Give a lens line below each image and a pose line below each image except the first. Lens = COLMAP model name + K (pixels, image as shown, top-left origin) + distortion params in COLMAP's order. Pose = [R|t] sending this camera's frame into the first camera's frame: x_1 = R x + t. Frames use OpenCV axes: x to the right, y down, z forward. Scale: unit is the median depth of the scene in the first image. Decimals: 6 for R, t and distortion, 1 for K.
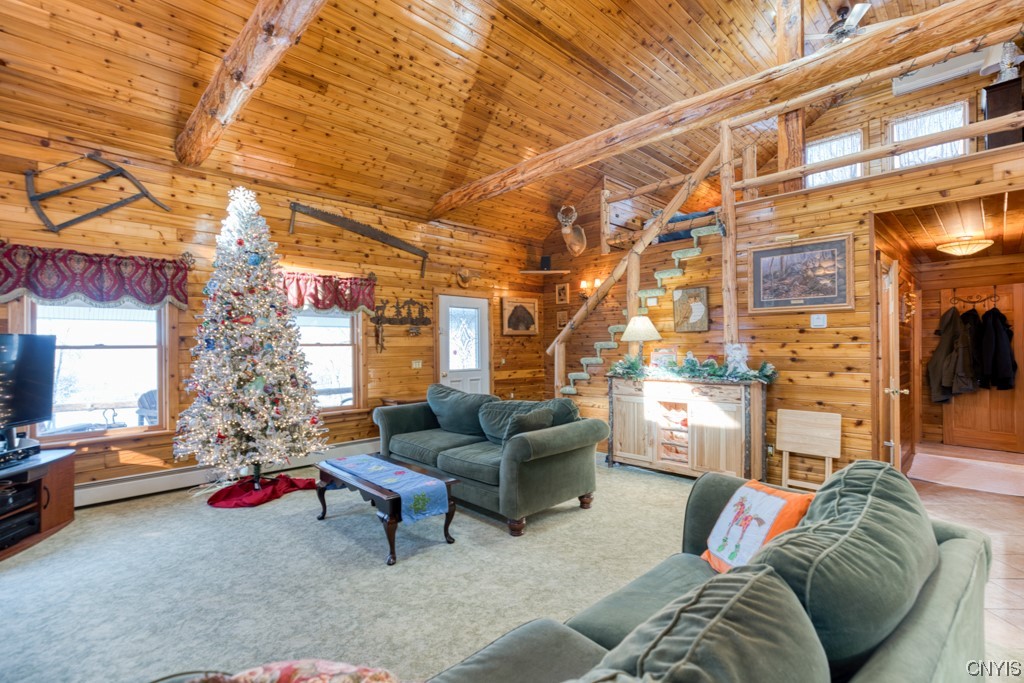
lens RADIAL K [[468.7, 0, 516.2], [0, 468.7, 344.9], [0, 0, 1]] dist [-0.028760, 0.014814]
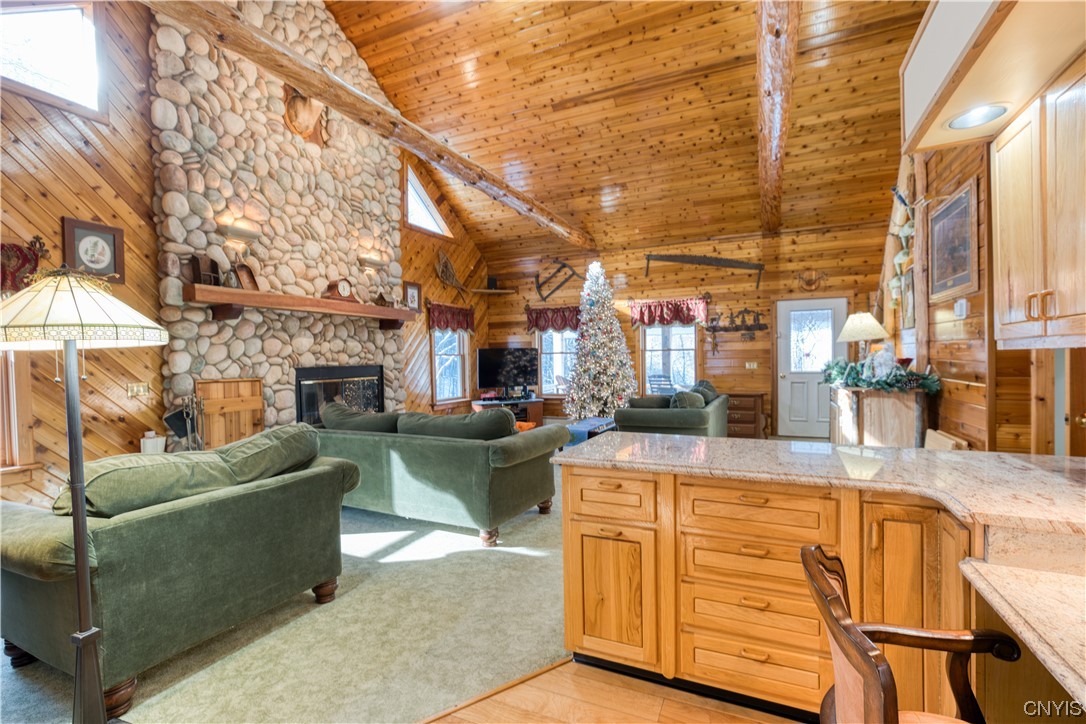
lens RADIAL K [[497.1, 0, 547.4], [0, 497.1, 365.7], [0, 0, 1]] dist [-0.028760, 0.014814]
pose [[0.358234, 0.017506, -0.933468, 0.775440], [0.017196, 0.999531, 0.025344, 0.002946], [0.933473, -0.025131, 0.357765, 0.104371]]
